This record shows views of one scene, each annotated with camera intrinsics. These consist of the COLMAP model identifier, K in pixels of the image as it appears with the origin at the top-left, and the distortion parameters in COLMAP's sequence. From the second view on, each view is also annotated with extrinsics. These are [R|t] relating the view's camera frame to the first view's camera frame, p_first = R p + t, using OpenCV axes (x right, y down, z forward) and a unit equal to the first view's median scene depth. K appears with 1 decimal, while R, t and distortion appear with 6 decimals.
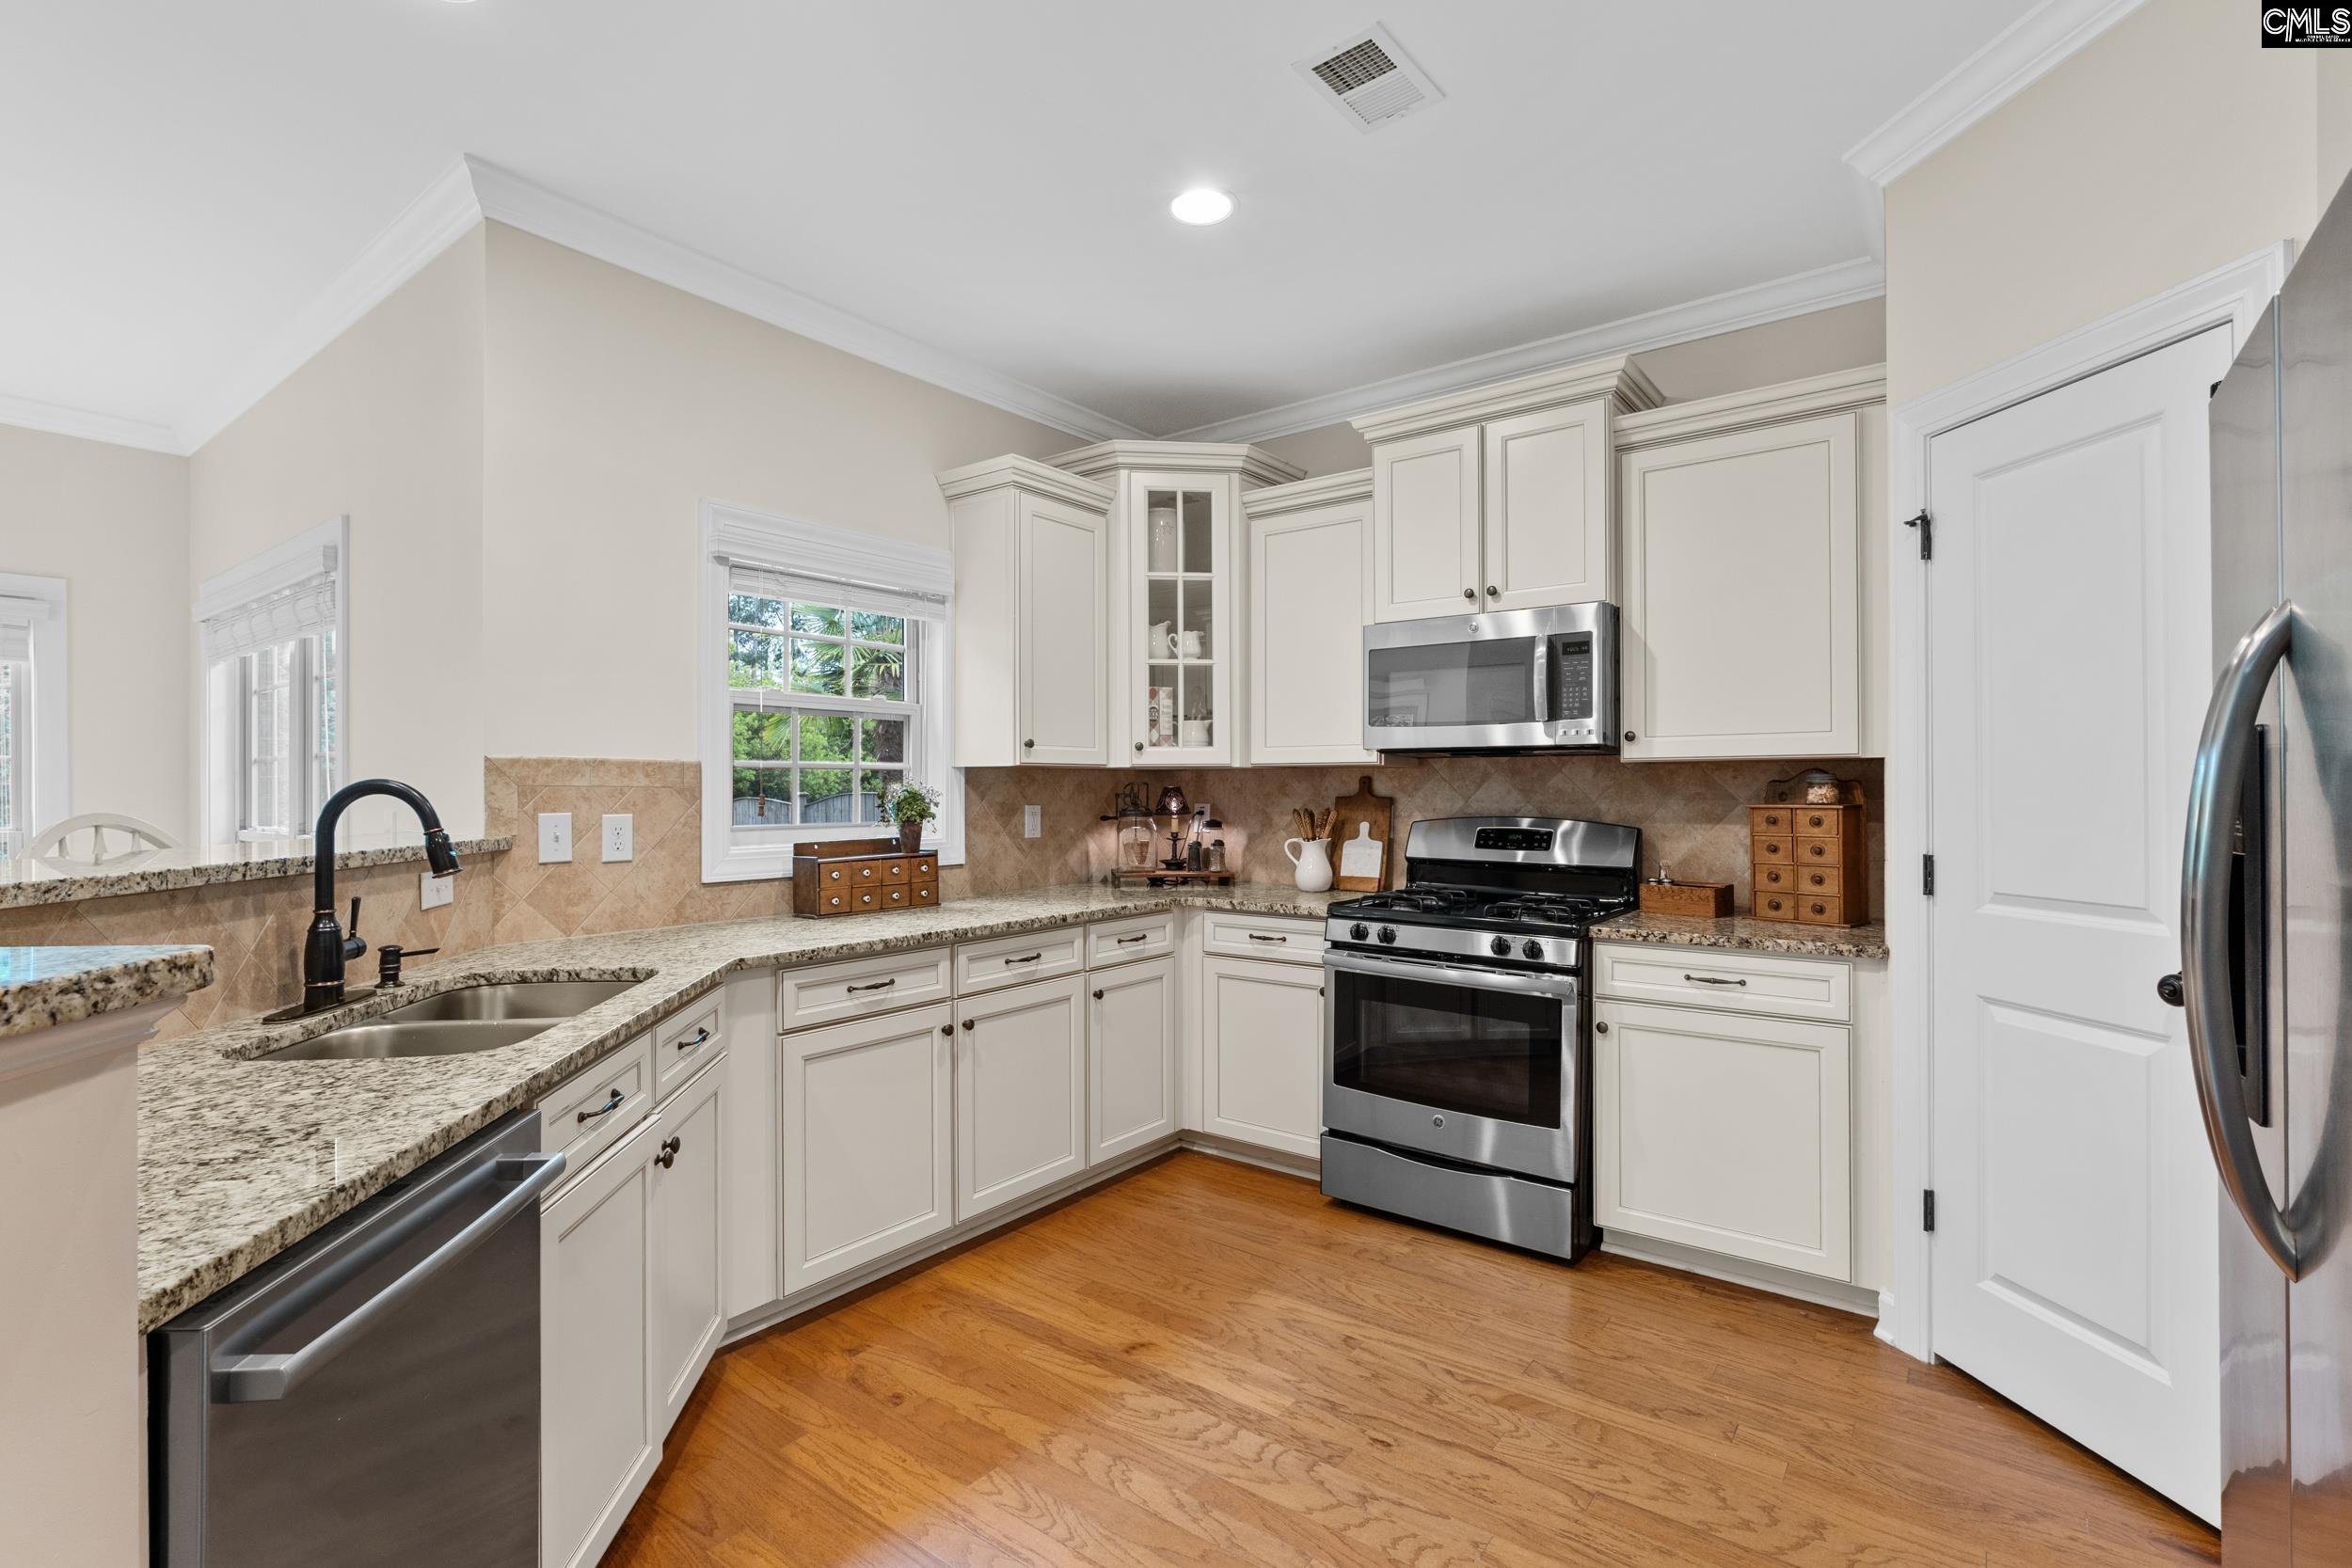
lens RADIAL K [[1073.7, 0, 1176.0], [0, 1073.7, 784.0], [0, 0, 1]] dist [-0.003103, -0.000225]
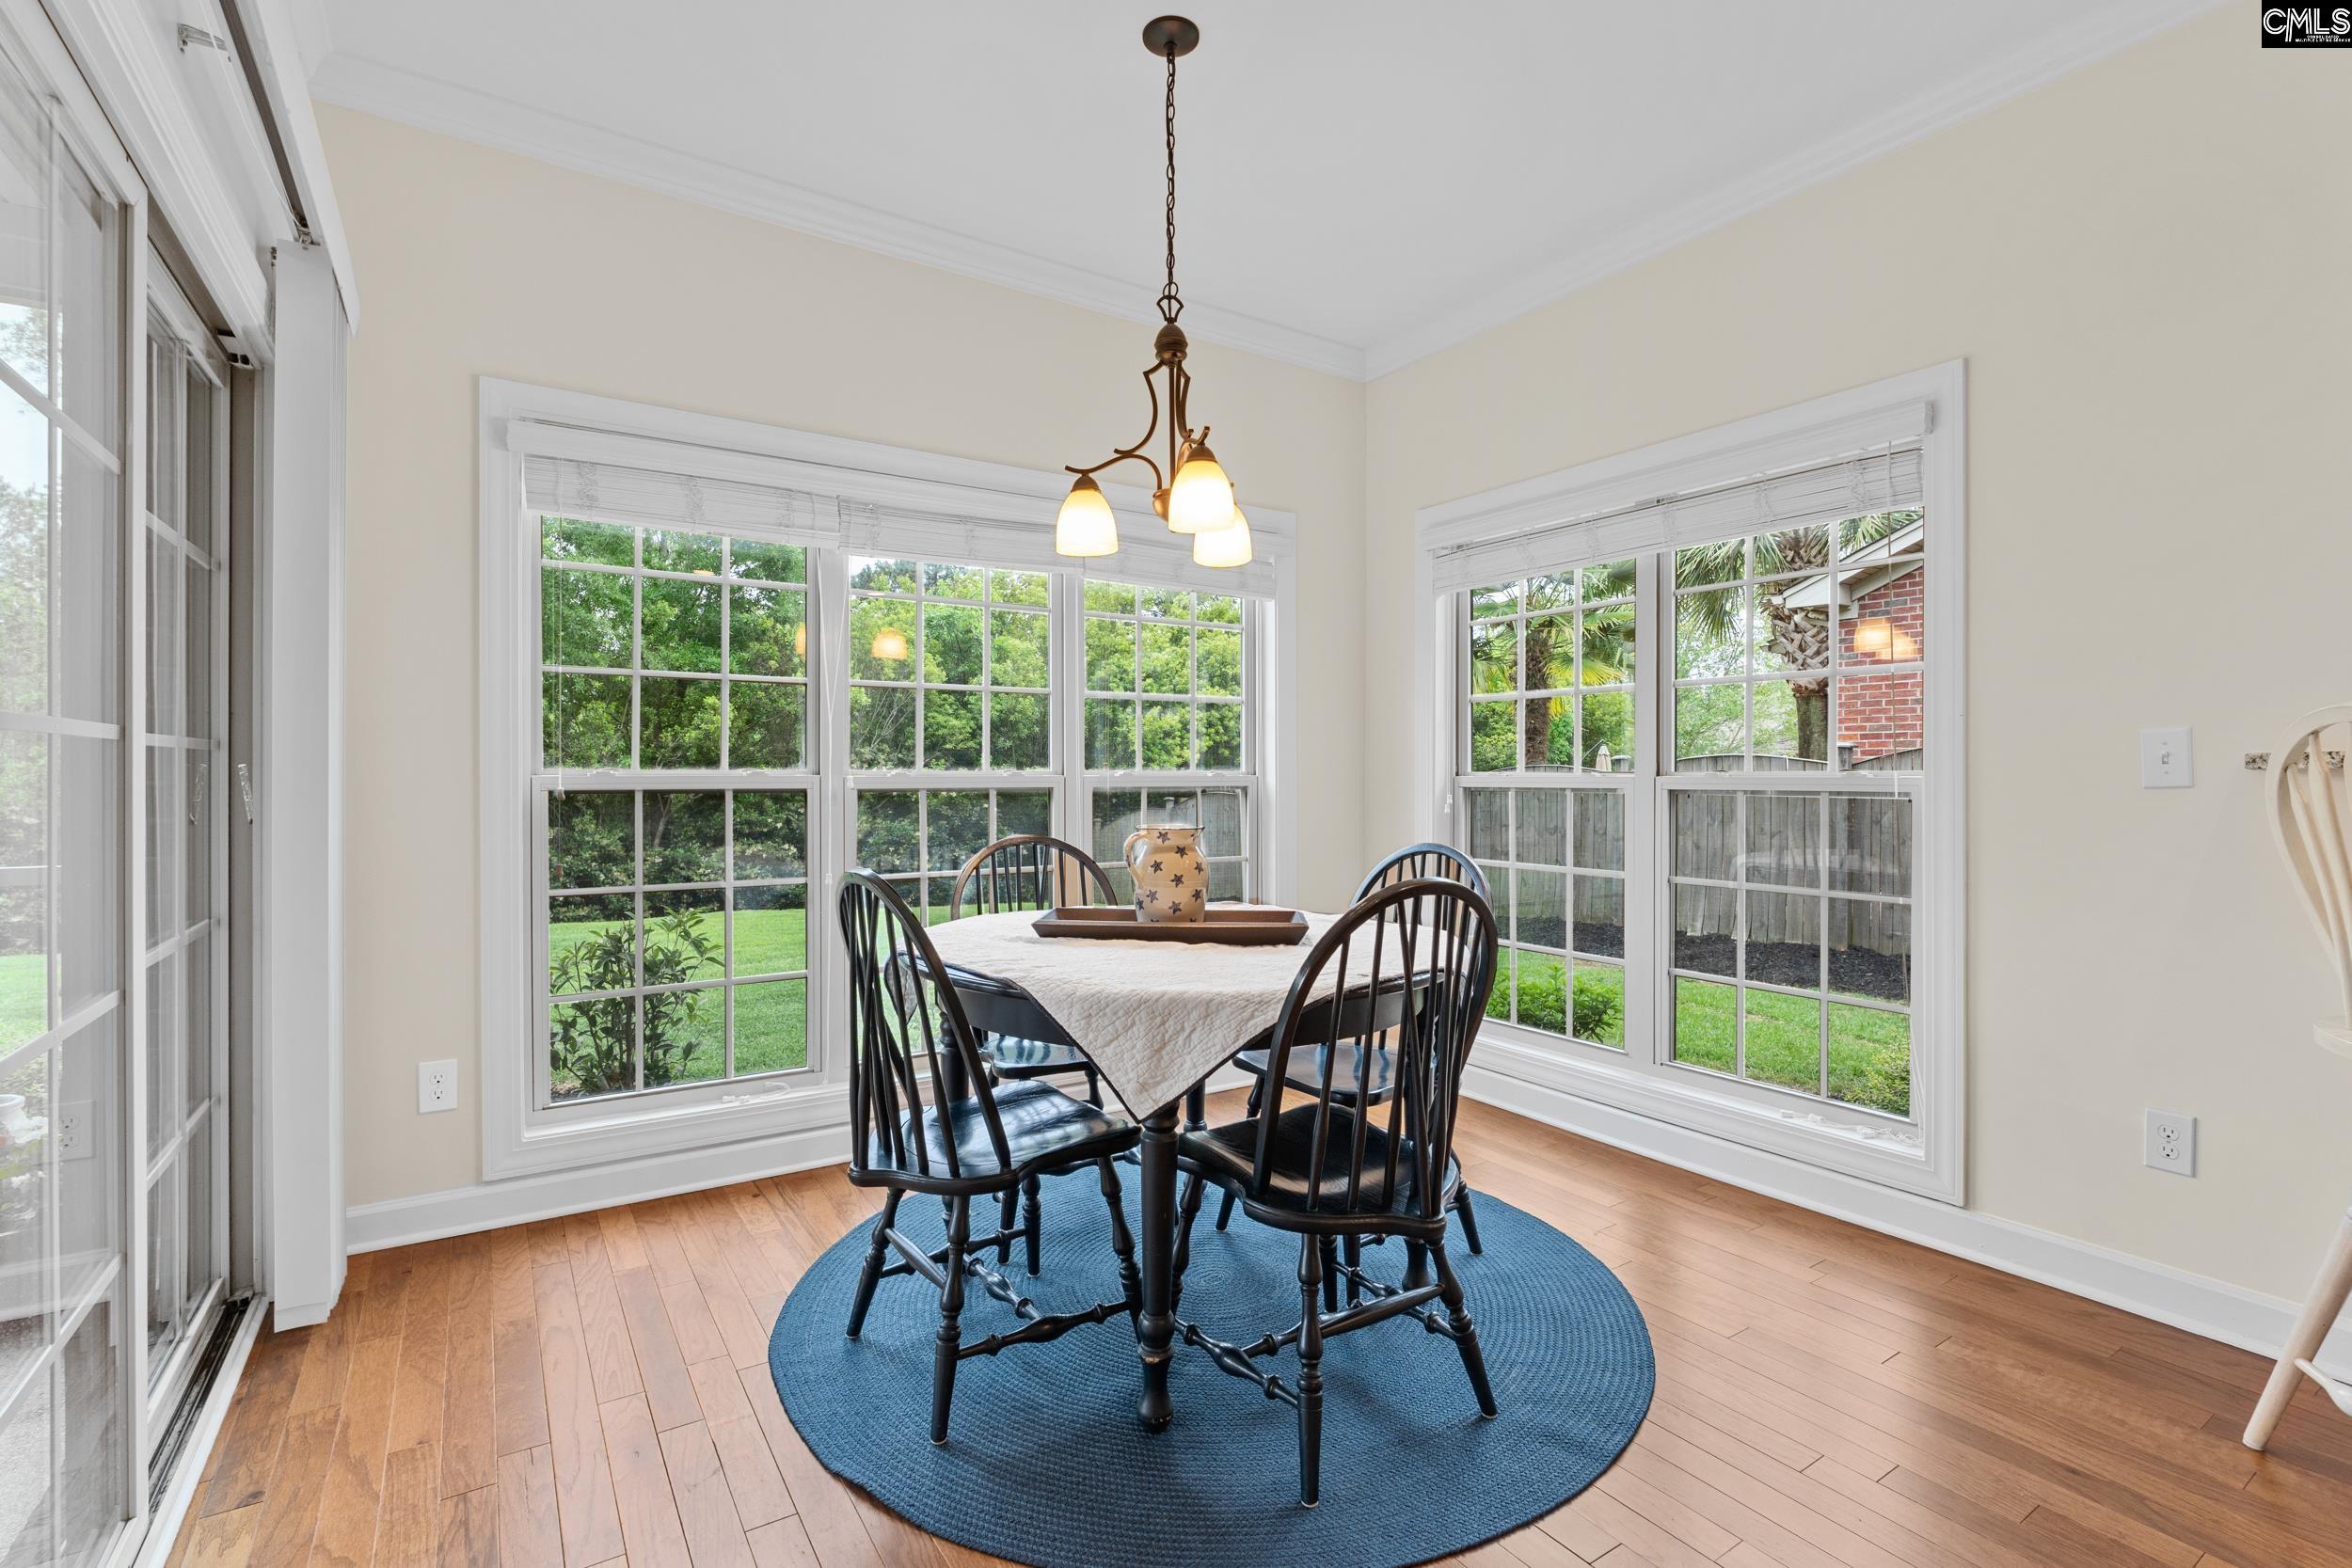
lens RADIAL K [[1073.7, 0, 1176.0], [0, 1073.7, 784.0], [0, 0, 1]] dist [-0.003103, -0.000225]
pose [[0.940913, 0.009659, -0.338510, -1.058005], [-0.006294, 0.999919, 0.011037, 0.055964], [0.338590, -0.008254, 0.940898, 0.060162]]
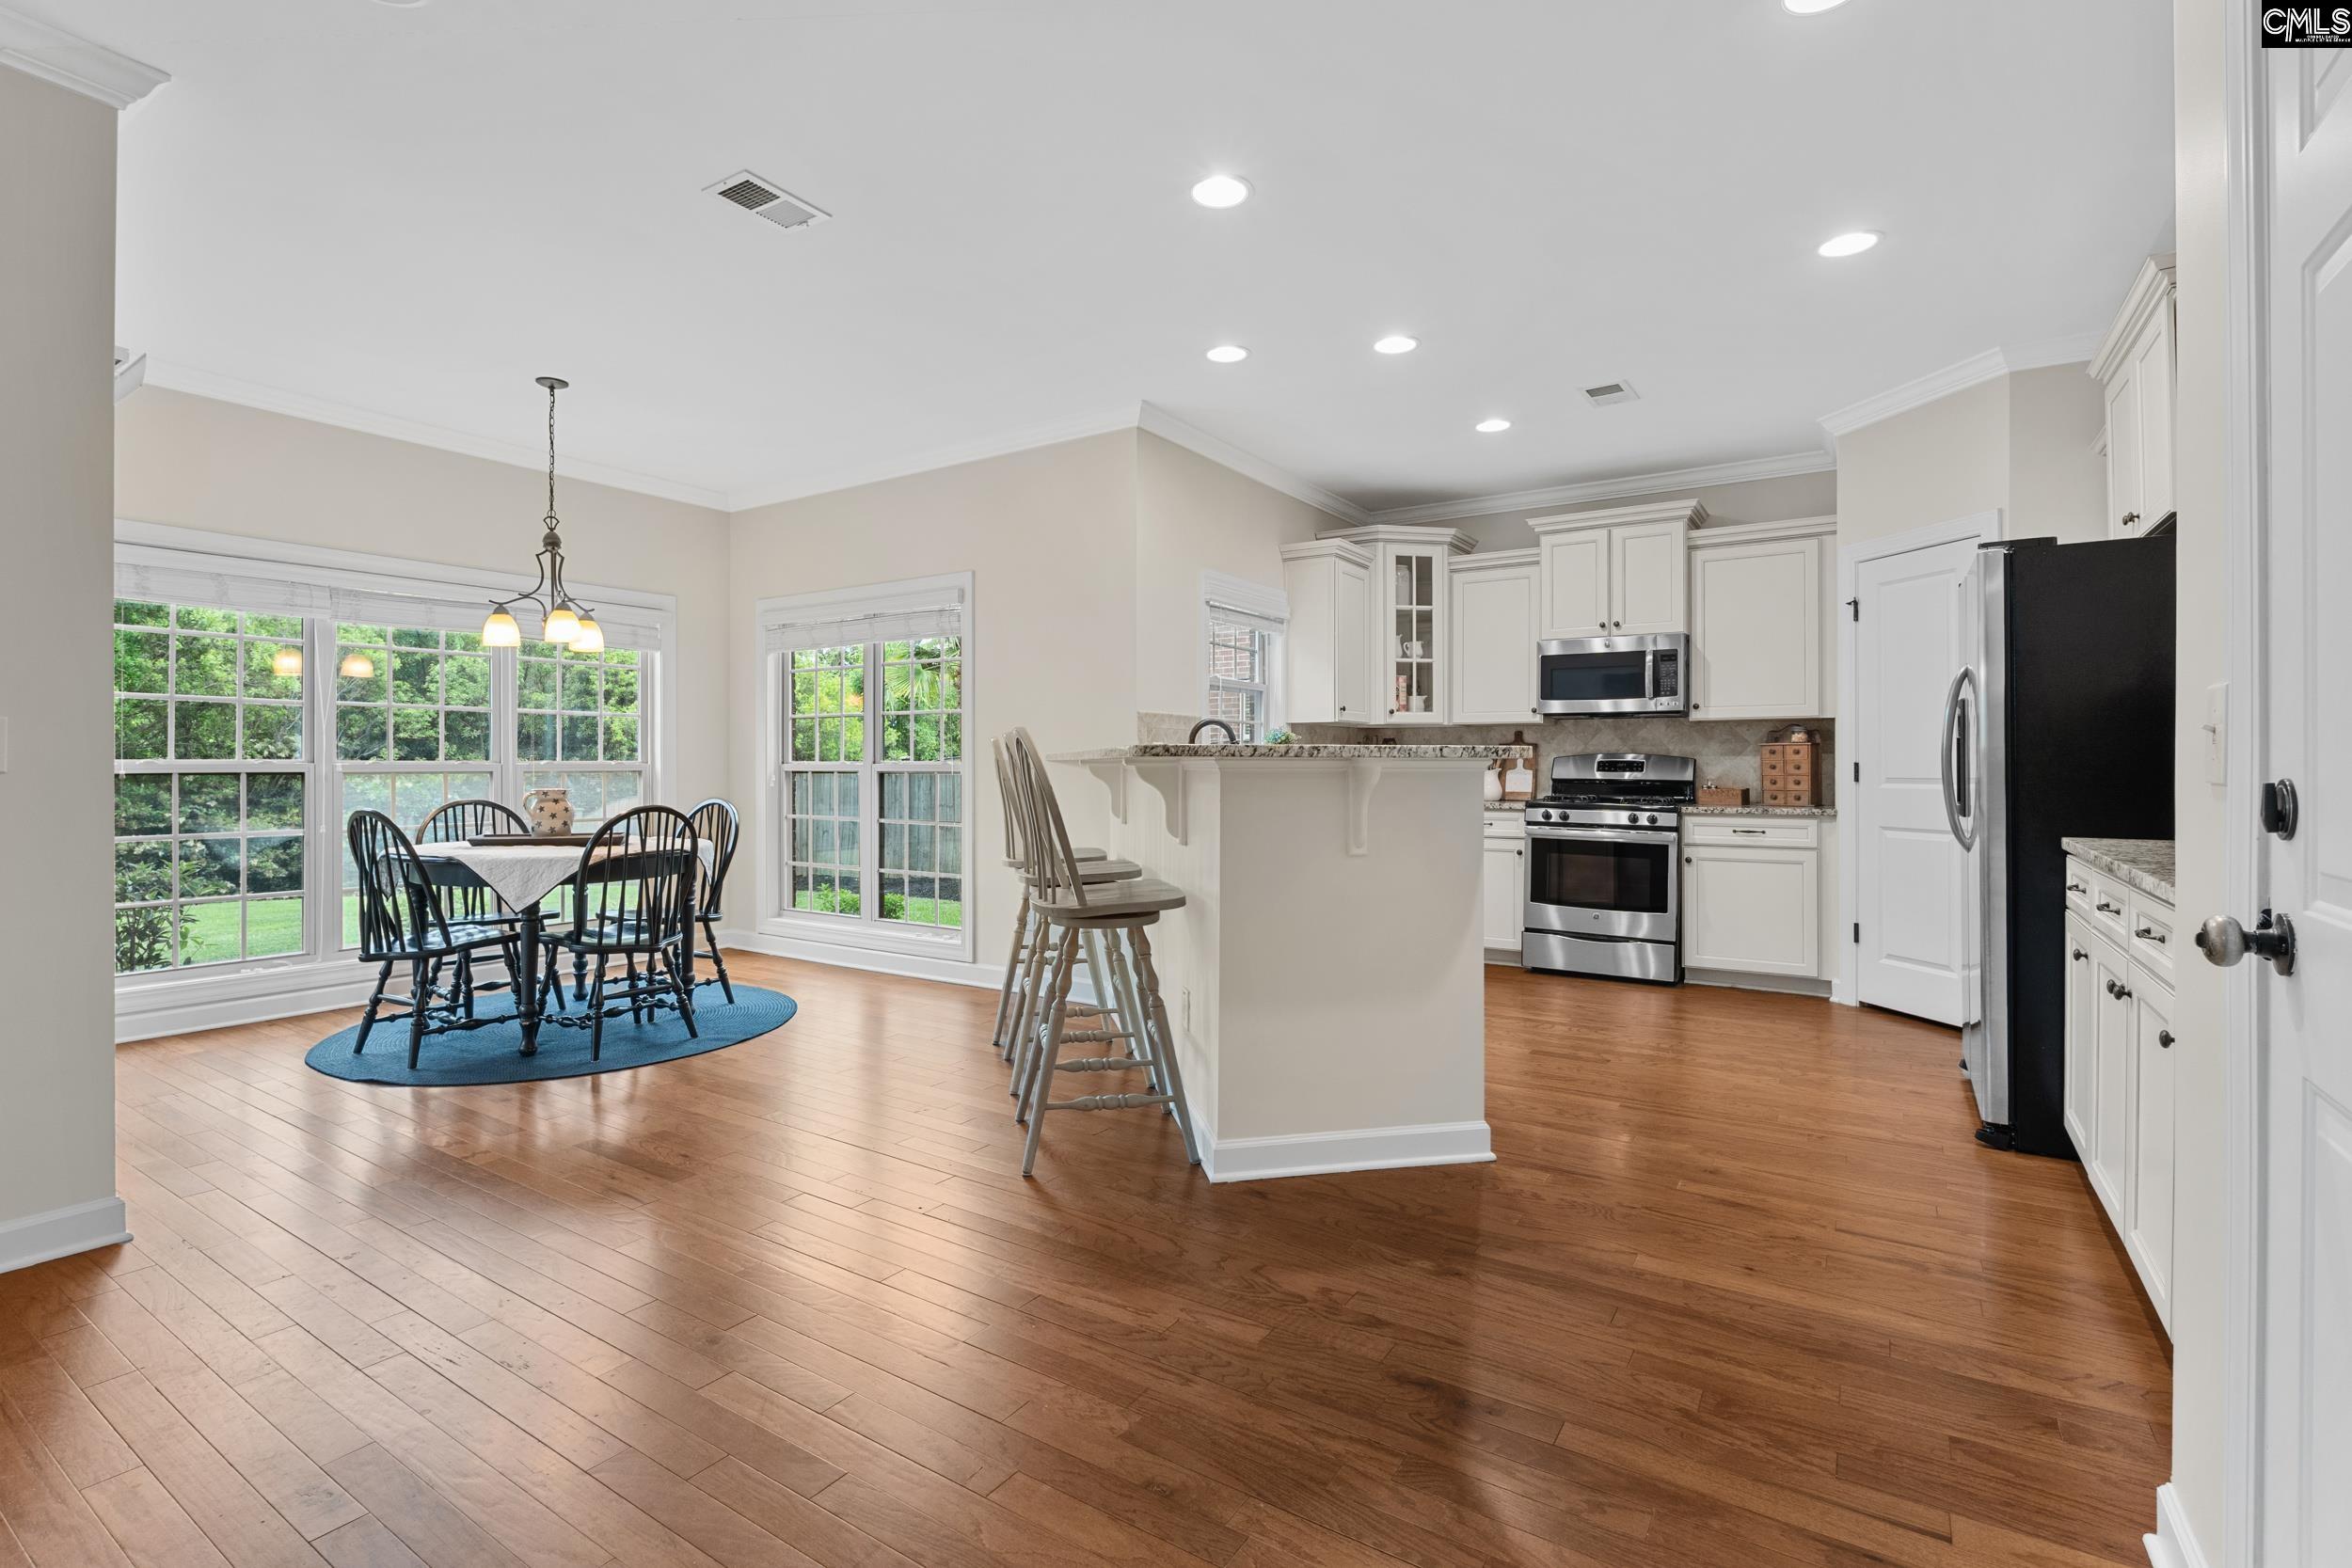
lens RADIAL K [[1077.6, 0, 1174.6], [0, 1077.6, 761.6], [0, 0, 1]] dist [-0.003835, 0.000200]
pose [[0.997502, 0.004246, 0.070515, -0.578077], [-0.004155, 0.999990, -0.001431, 0.054849], [-0.070520, 0.001134, 0.997510, -0.747558]]
